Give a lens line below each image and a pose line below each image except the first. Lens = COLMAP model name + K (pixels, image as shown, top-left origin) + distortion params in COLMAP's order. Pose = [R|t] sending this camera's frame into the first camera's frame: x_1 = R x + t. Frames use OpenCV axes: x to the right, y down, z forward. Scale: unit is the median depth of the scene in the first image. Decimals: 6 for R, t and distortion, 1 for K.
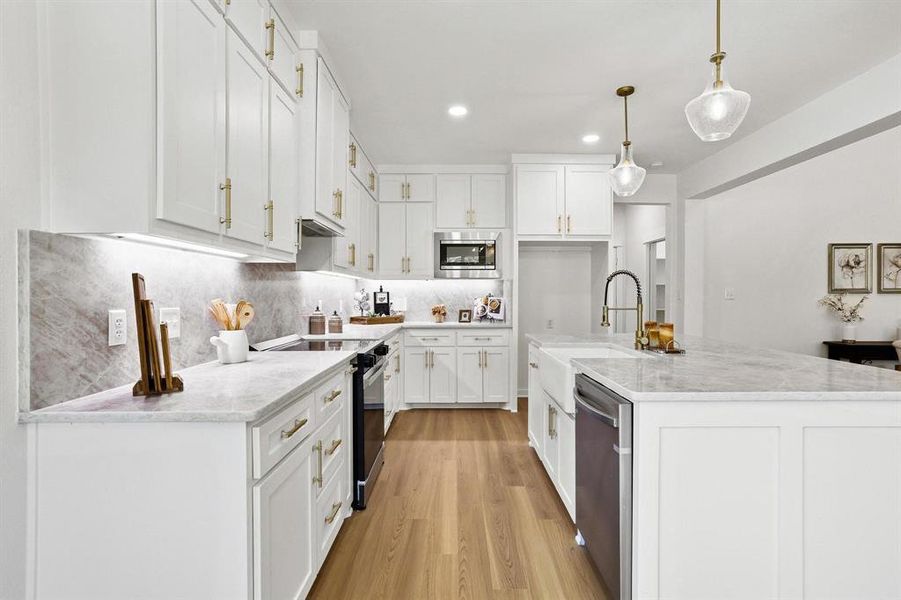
lens RADIAL K [[445.3, 0, 462.2], [0, 445.3, 297.5], [0, 0, 1]] dist [0.001561, 0.003016]
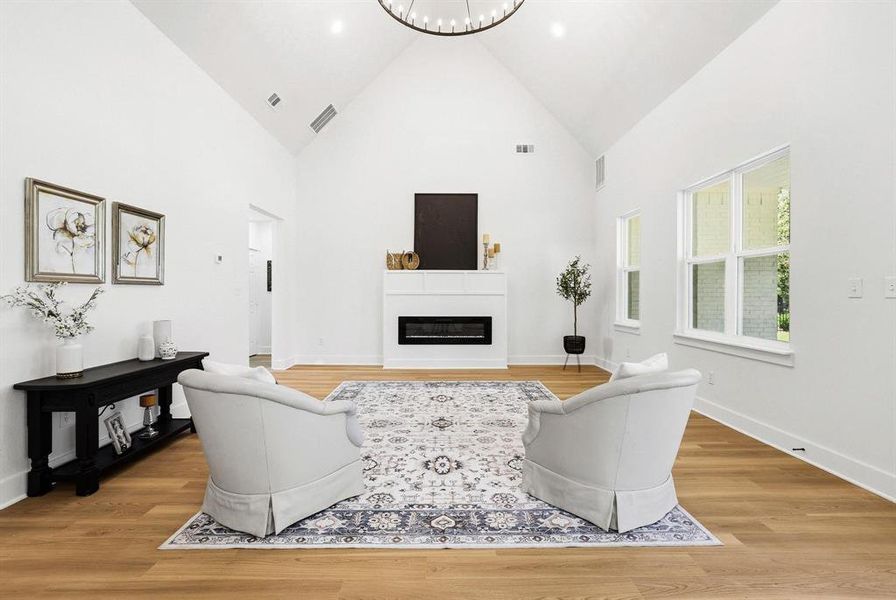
lens RADIAL K [[389.1, 0, 447.6], [0, 389.1, 293.4], [0, 0, 1]] dist [-0.022859, 0.008188]
pose [[0.002131, 0.000323, 0.999998, 0.433494], [0.000617, 1.000000, -0.000325, 0.004198], [-0.999998, 0.000618, 0.002131, 0.576842]]
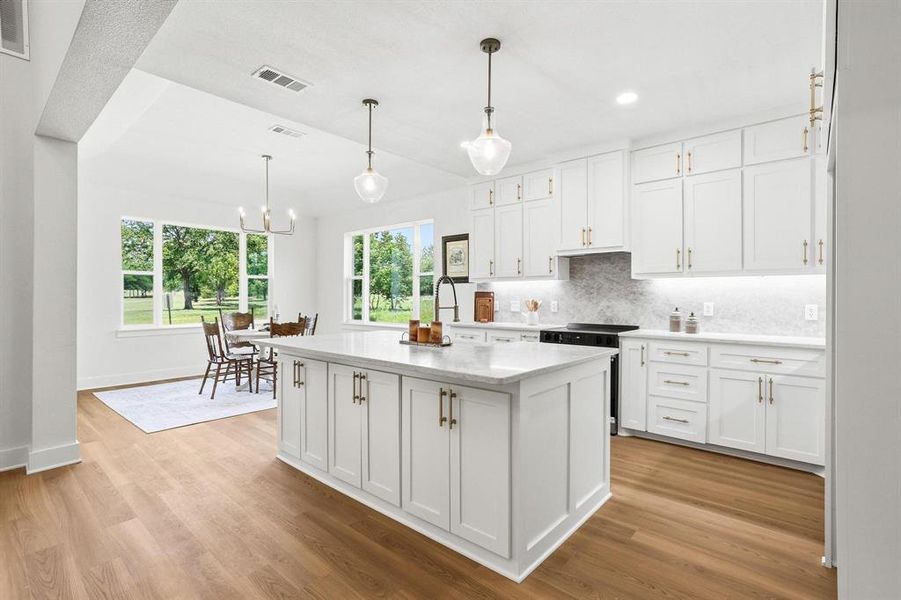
lens RADIAL K [[422.4, 0, 452.2], [0, 422.4, 297.0], [0, 0, 1]] dist [-0.016507, 0.005895]
pose [[-0.668207, -0.001920, -0.743973, 0.607872], [-0.006832, 0.999970, 0.003555, -0.004456], [0.743944, 0.007458, -0.668201, 0.909938]]
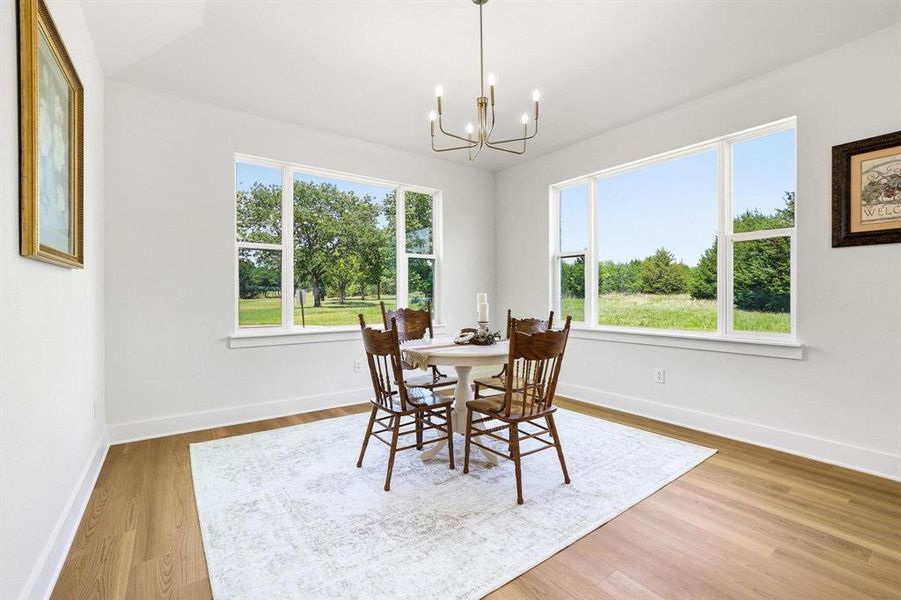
lens RADIAL K [[391.2, 0, 453.8], [0, 391.2, 298.0], [0, 0, 1]] dist [-0.022859, 0.008188]
pose [[-0.814800, 0.003761, -0.579730, 0.442635], [-0.001206, 0.999966, 0.008182, 0.023470], [0.579741, 0.007366, -0.814768, 0.240277]]
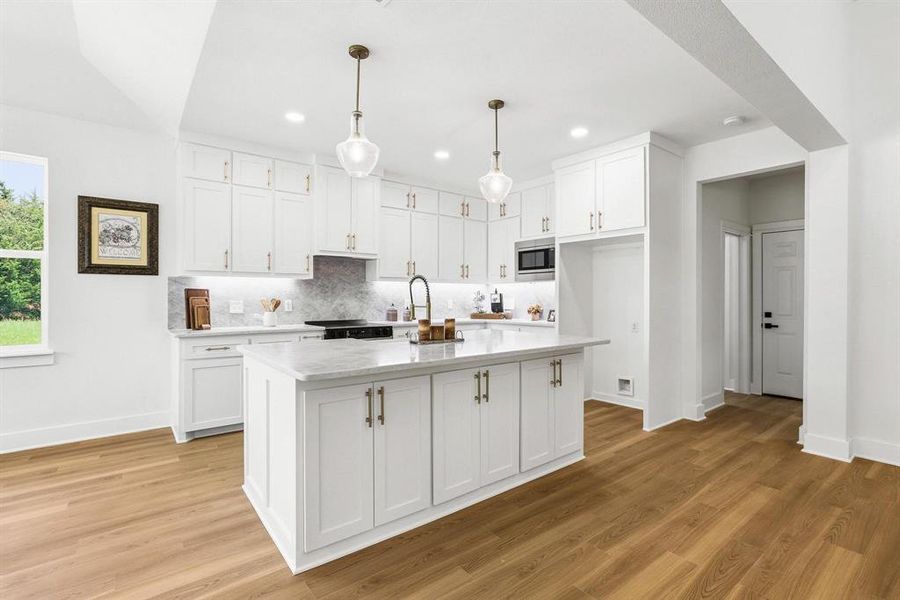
lens RADIAL K [[422.0, 0, 451.7], [0, 422.0, 296.9], [0, 0, 1]] dist [-0.016507, 0.005895]
pose [[0.604304, 0.000852, -0.796753, 0.683125], [-0.004706, 0.999986, -0.002500, 0.000308], [0.796740, 0.005260, 0.604299, 0.193870]]
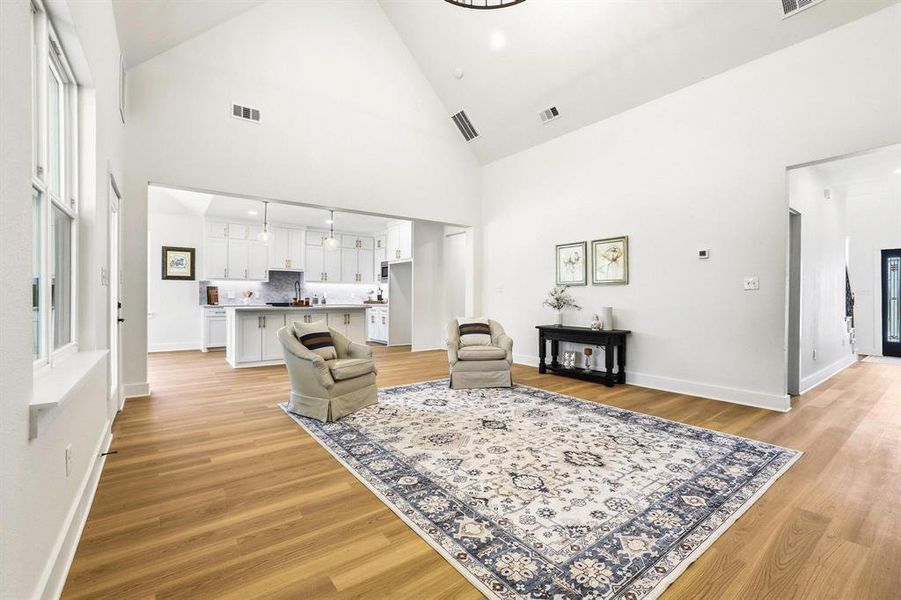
lens RADIAL K [[391.2, 0, 448.4], [0, 391.2, 296.8], [0, 0, 1]] dist [-0.022859, 0.008188]
pose [[0.581550, 0.000854, -0.813510, 1.603391], [-0.005783, 0.999979, -0.003084, 0.026456], [0.813490, 0.006498, 0.581542, 0.151428]]
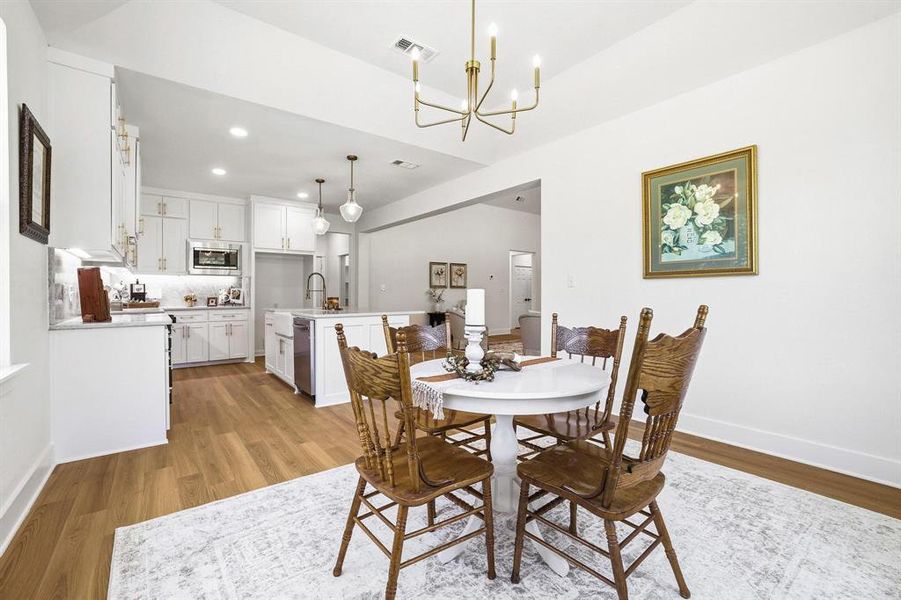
lens RADIAL K [[391.2, 0, 446.2], [0, 391.2, 293.1], [0, 0, 1]] dist [-0.022859, 0.008188]
pose [[0.811789, 0.000015, 0.583951, -0.111427], [0.004313, 0.999973, -0.006021, 0.024975], [-0.583935, 0.007406, 0.811767, -0.433395]]
